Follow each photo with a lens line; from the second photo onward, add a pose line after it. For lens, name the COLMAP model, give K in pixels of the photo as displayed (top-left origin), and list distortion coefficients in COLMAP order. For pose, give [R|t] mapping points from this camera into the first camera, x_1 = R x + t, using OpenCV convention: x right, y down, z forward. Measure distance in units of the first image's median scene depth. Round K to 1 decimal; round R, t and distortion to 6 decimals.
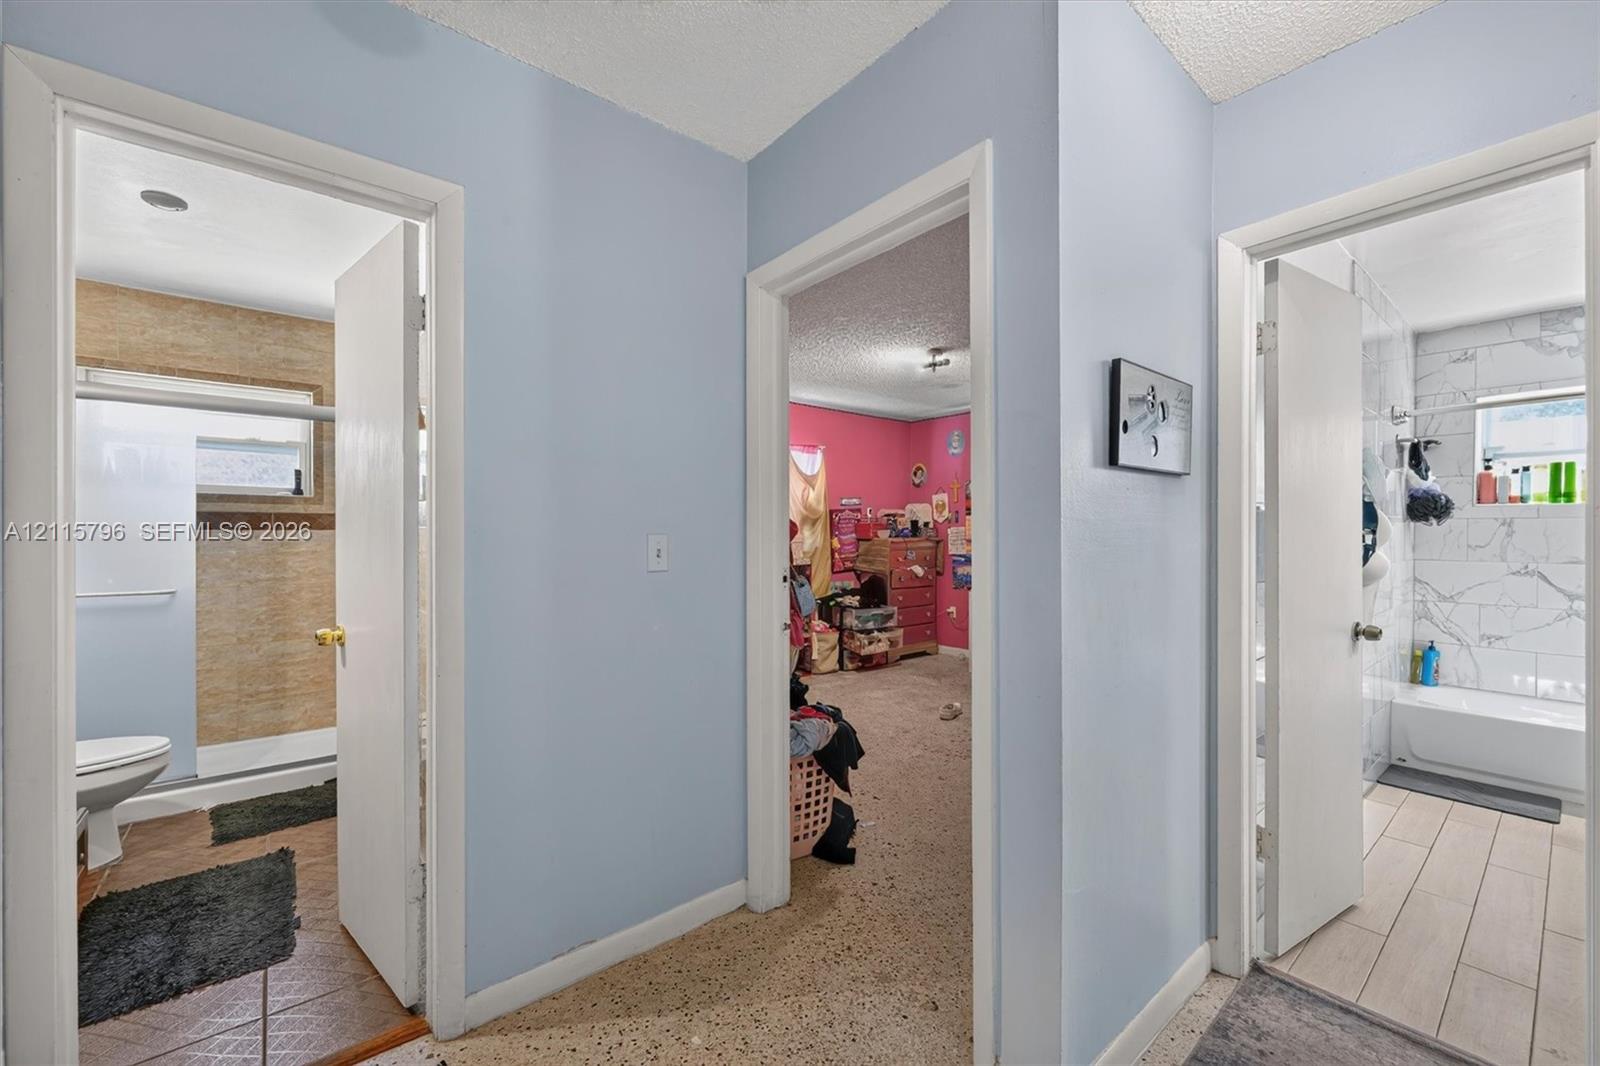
lens RADIAL K [[641.4, 0, 804.5], [0, 641.4, 535.4], [0, 0, 1]] dist [-0.002732, -0.000177]
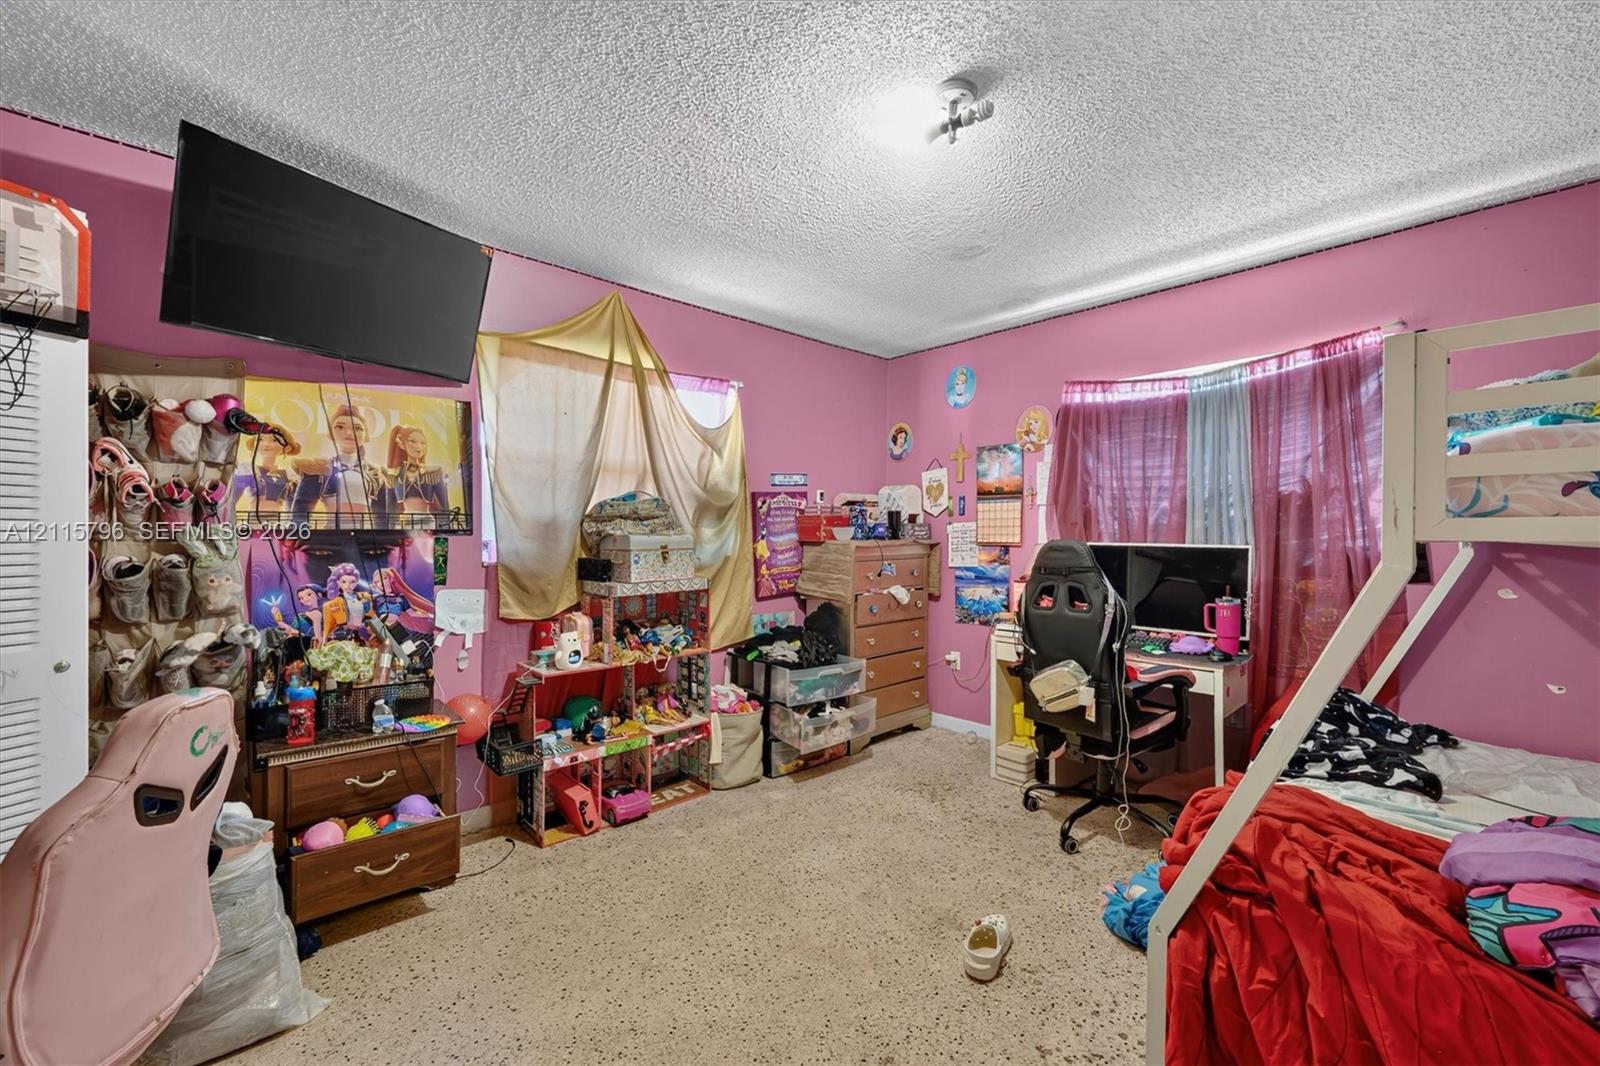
lens RADIAL K [[641.4, 0, 796.6], [0, 641.4, 530.8], [0, 0, 1]] dist [-0.002732, -0.000177]
pose [[0.999411, 0.001548, 0.034280, 0.060291], [-0.001423, 0.999992, -0.003675, -0.002865], [-0.034285, 0.003624, 0.999406, 0.410872]]
